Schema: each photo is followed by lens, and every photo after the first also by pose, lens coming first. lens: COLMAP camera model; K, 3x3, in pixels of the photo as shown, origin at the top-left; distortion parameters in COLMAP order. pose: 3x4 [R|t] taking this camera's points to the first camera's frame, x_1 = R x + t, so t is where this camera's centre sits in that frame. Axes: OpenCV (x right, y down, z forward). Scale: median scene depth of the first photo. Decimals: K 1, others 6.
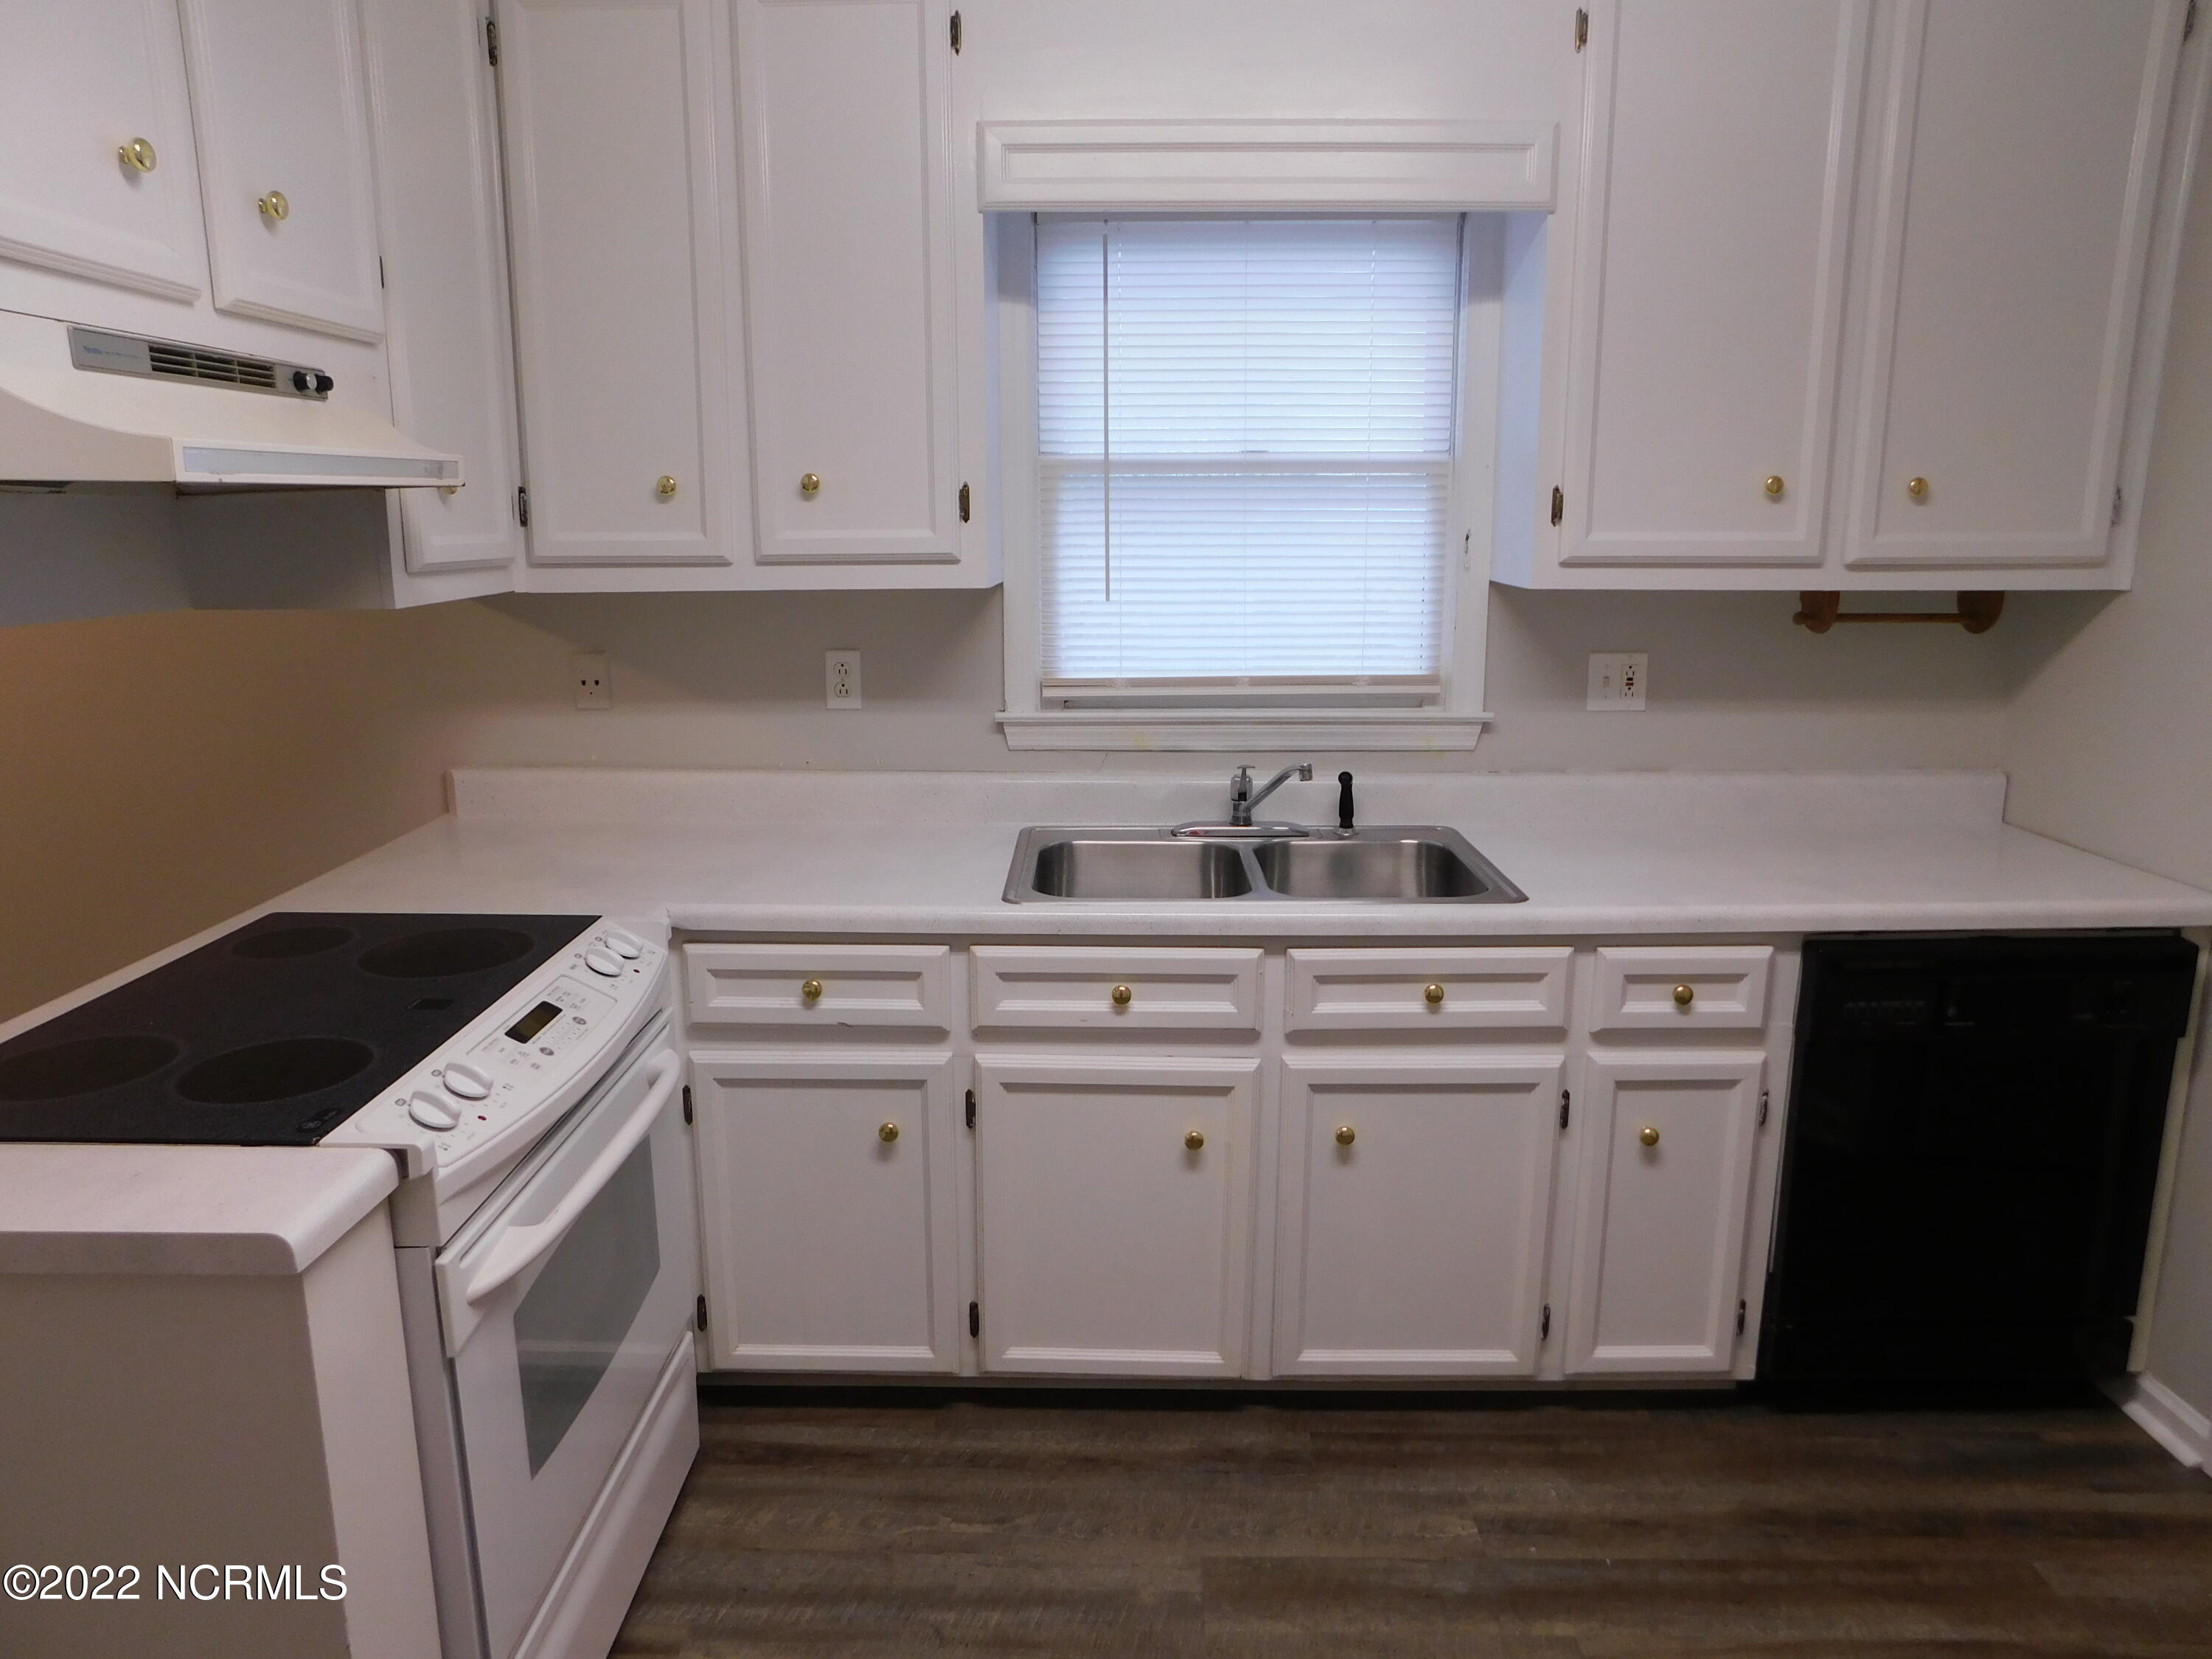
lens RADIAL K [[1449.6, 0, 1106.0], [0, 1449.6, 829.5], [0, 0, 1]] dist [-0.078252, 0.068811]
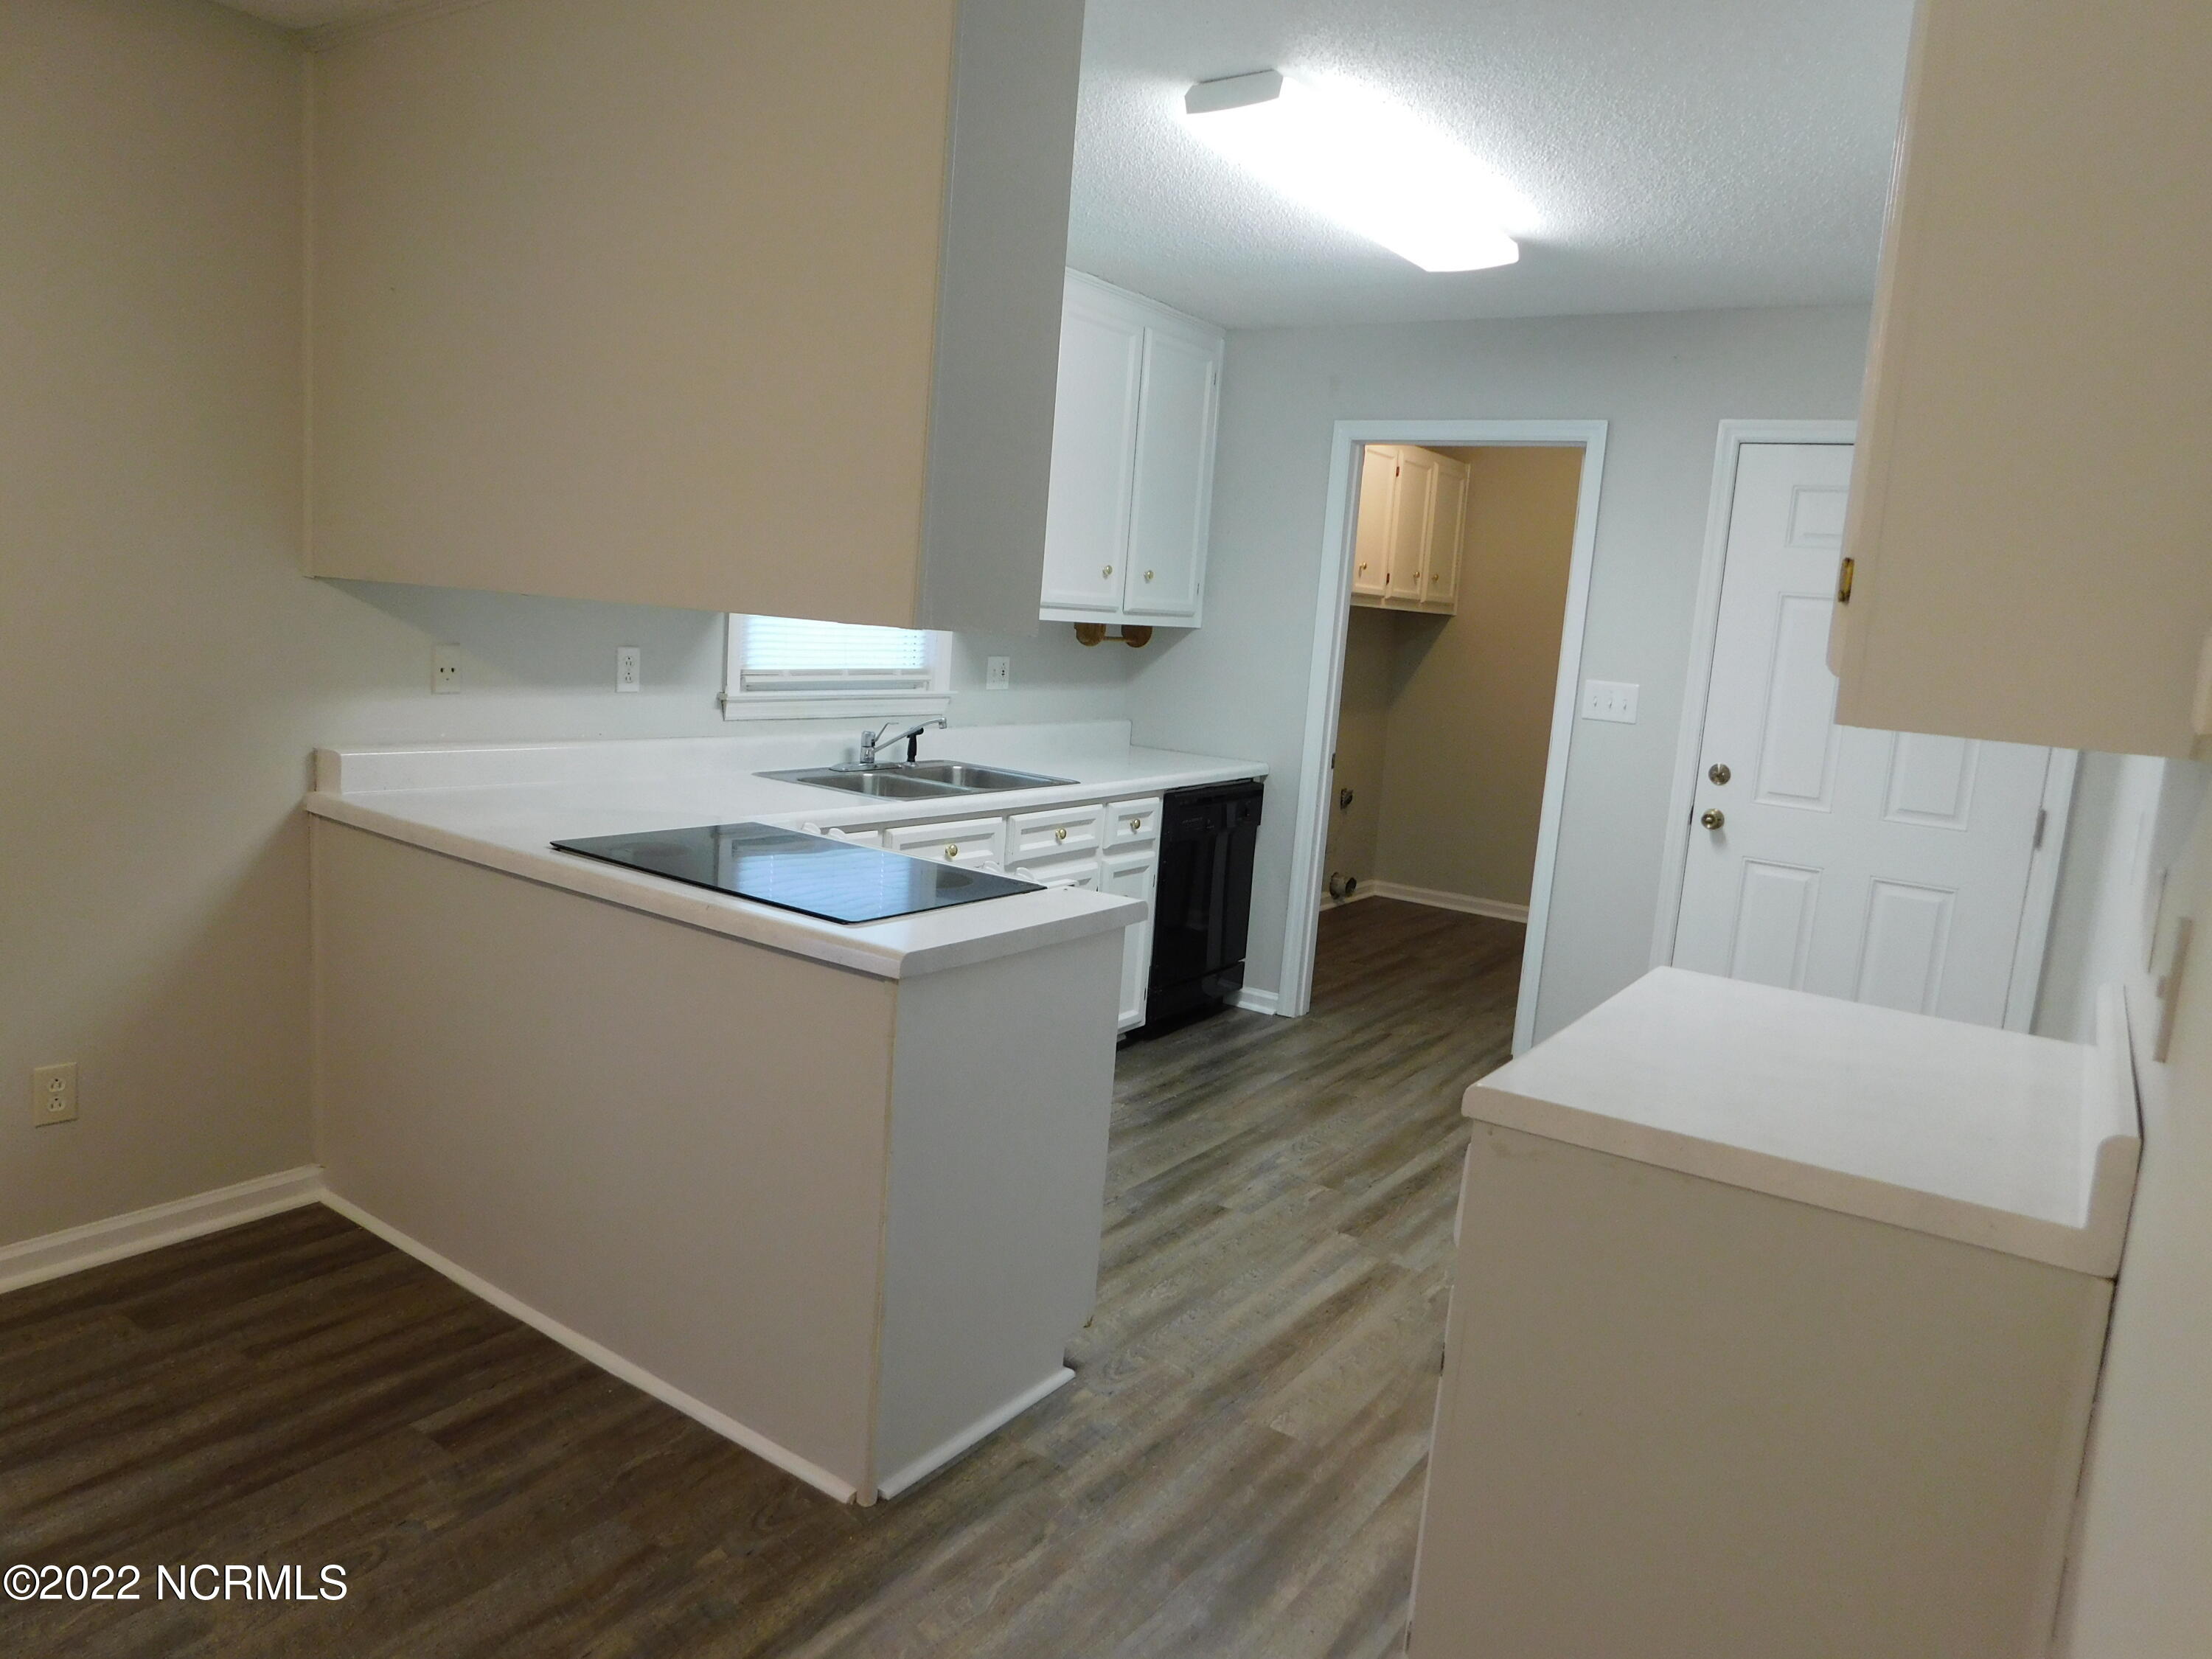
lens RADIAL K [[1449.6, 0, 1106.0], [0, 1449.6, 829.5], [0, 0, 1]] dist [-0.078252, 0.068811]
pose [[0.555651, -0.083512, 0.827211, -1.070089], [0.102026, 0.994272, 0.031845, 0.044890], [-0.825132, 0.066703, 0.560988, -0.082975]]
